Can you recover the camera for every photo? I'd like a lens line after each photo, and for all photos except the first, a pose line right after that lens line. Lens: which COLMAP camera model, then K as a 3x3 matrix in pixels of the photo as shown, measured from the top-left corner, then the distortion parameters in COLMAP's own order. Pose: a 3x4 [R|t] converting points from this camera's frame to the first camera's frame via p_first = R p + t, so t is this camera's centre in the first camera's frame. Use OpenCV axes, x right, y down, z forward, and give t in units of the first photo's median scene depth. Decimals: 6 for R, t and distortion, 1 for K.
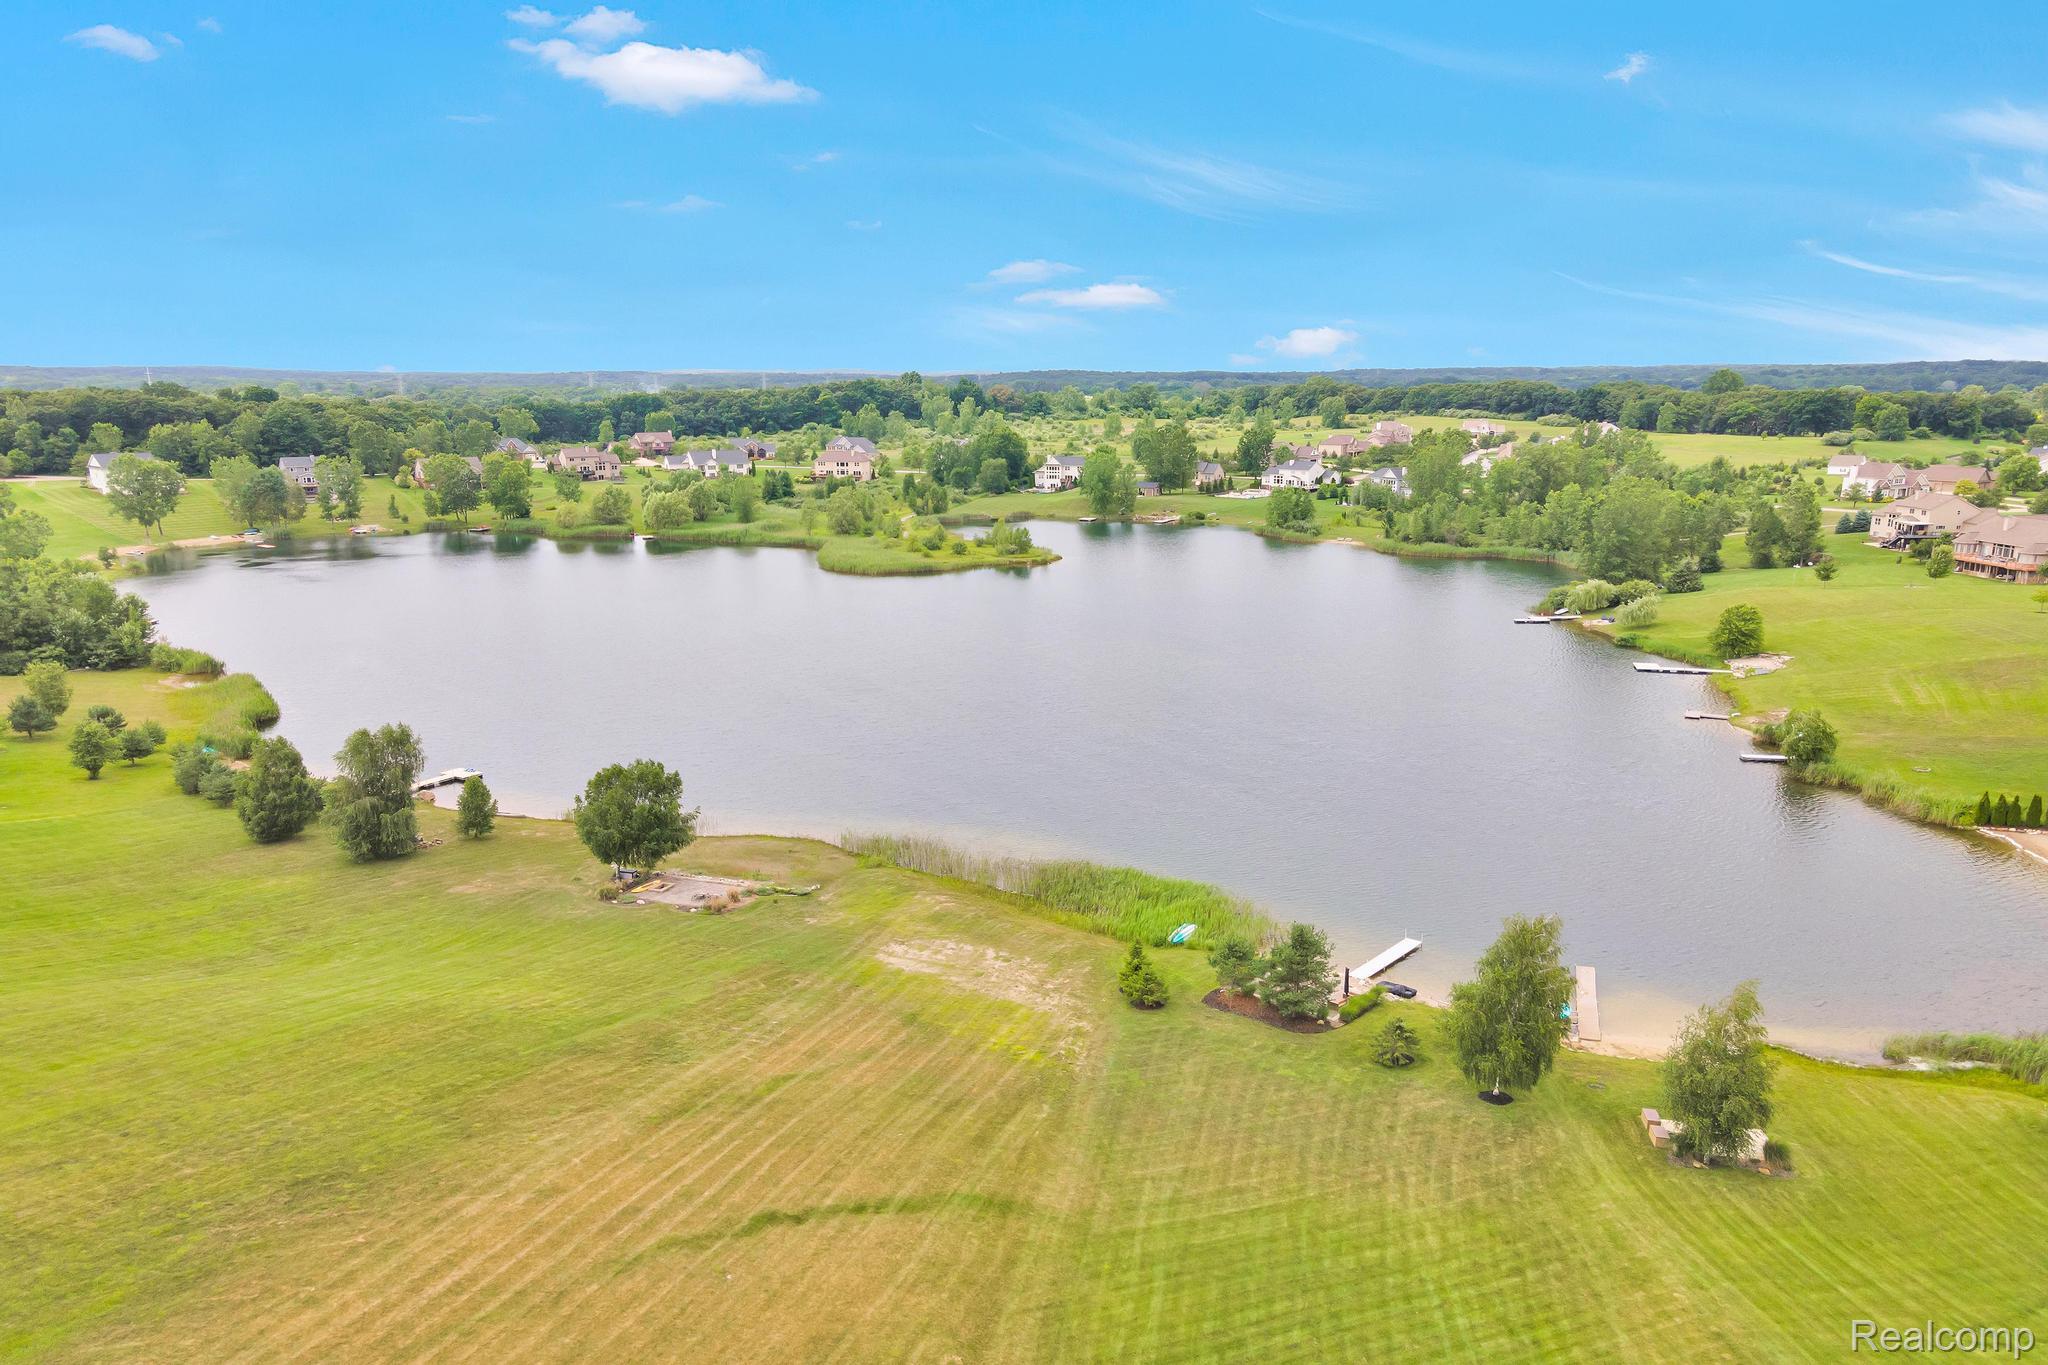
lens RADIAL K [[1476.7, 0, 1024.0], [0, 1476.7, 682.5], [0, 0, 1]] dist [0.004305, 0.038319]
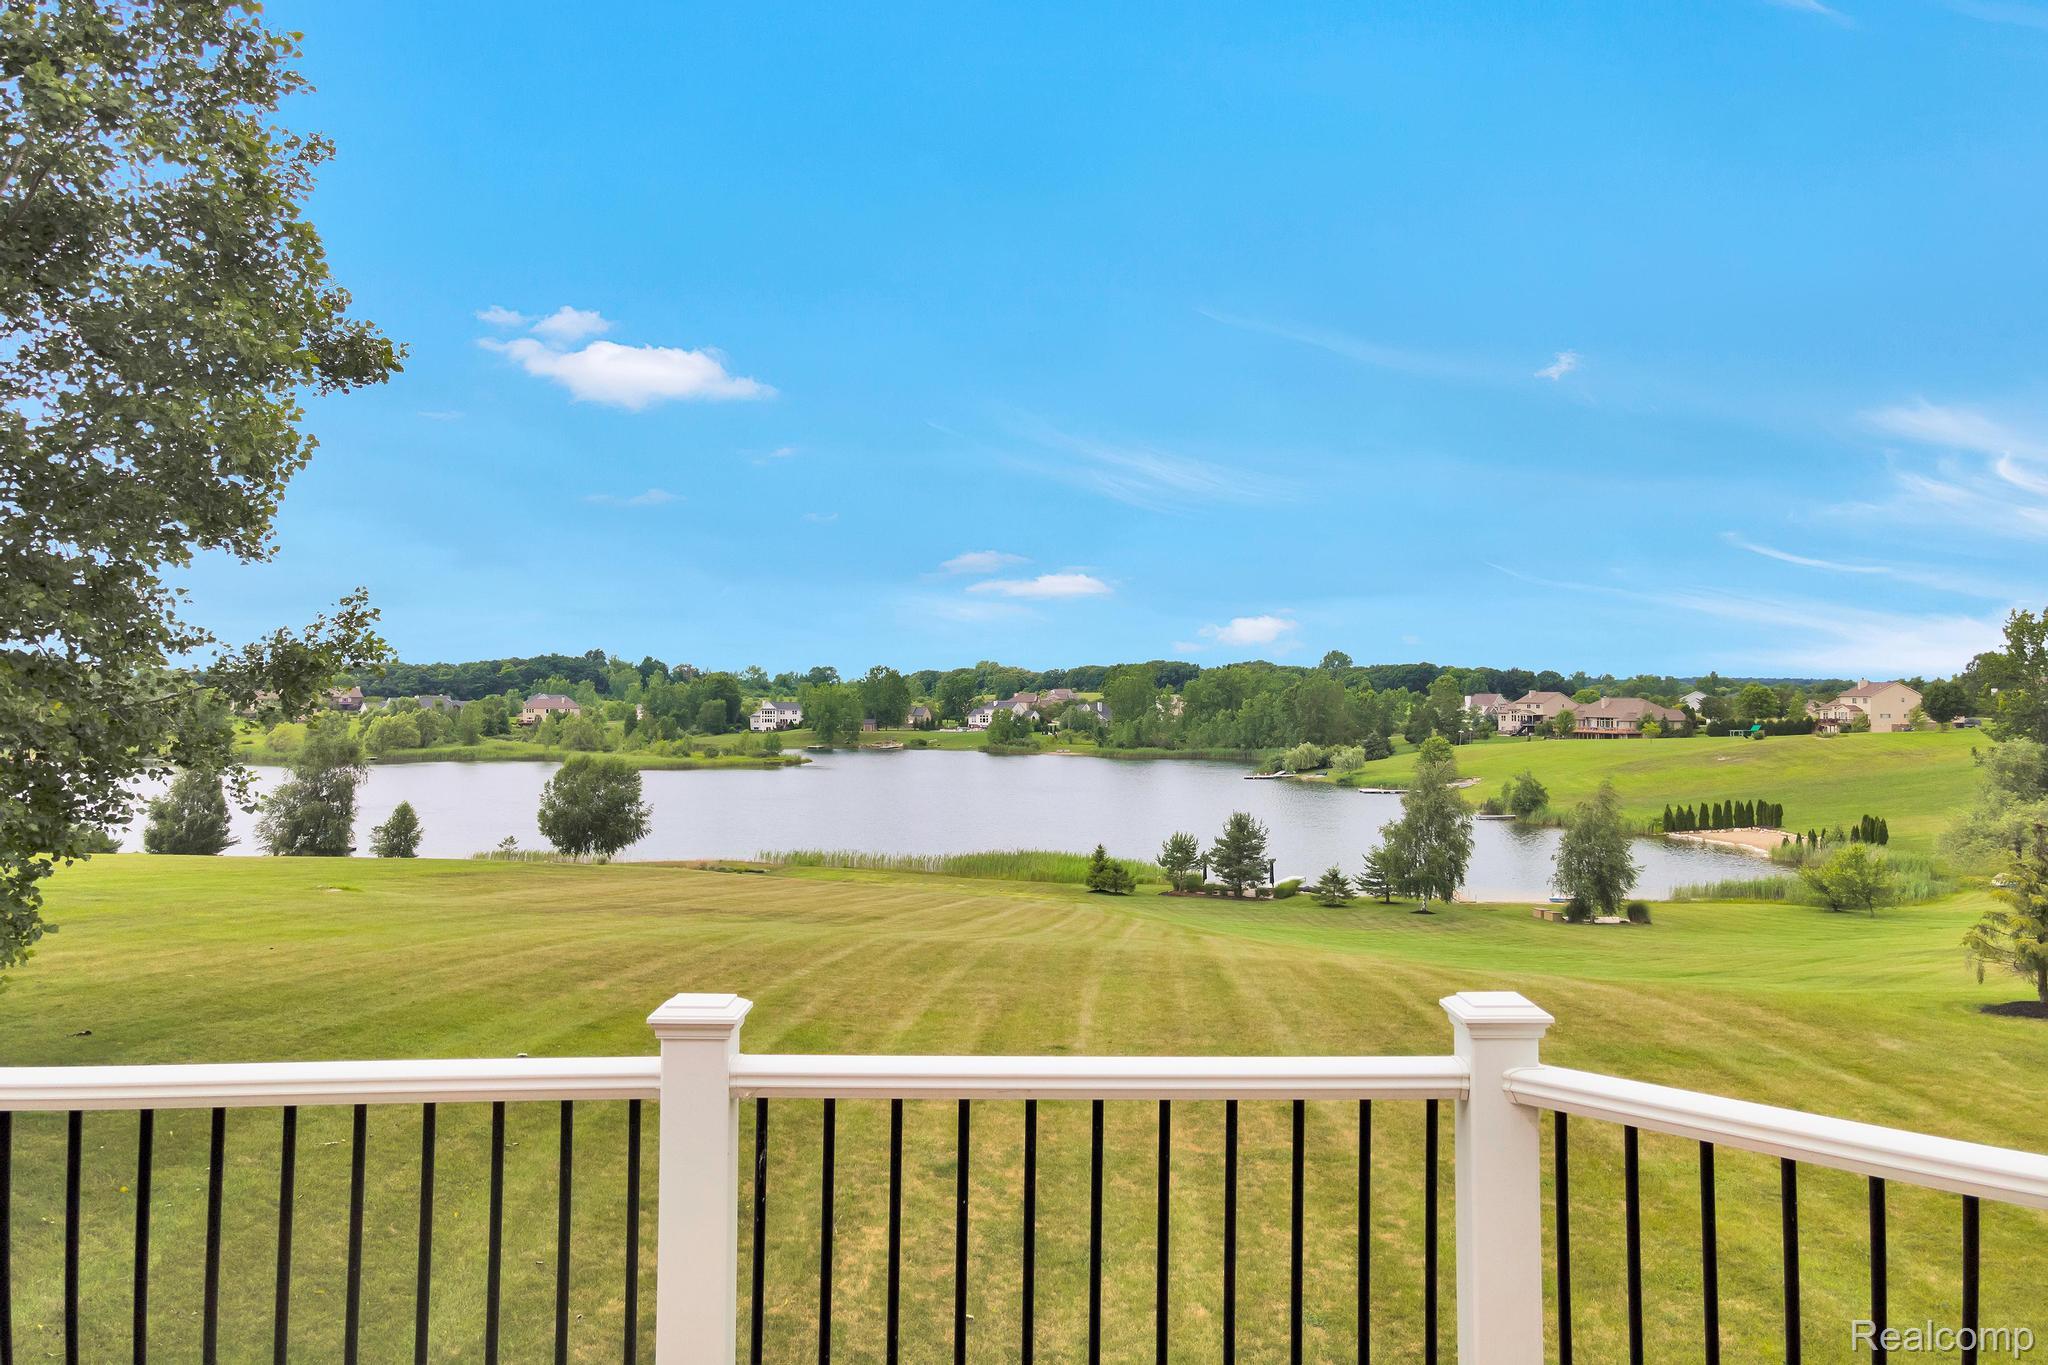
lens RADIAL K [[1476.7, 0, 1024.0], [0, 1476.7, 682.5], [0, 0, 1]] dist [0.004305, 0.038319]
pose [[0.970070, -0.001941, 0.242817, -0.074587], [0.055196, 0.975554, -0.212715, 0.083314], [-0.236468, 0.219751, 0.946463, -0.031862]]
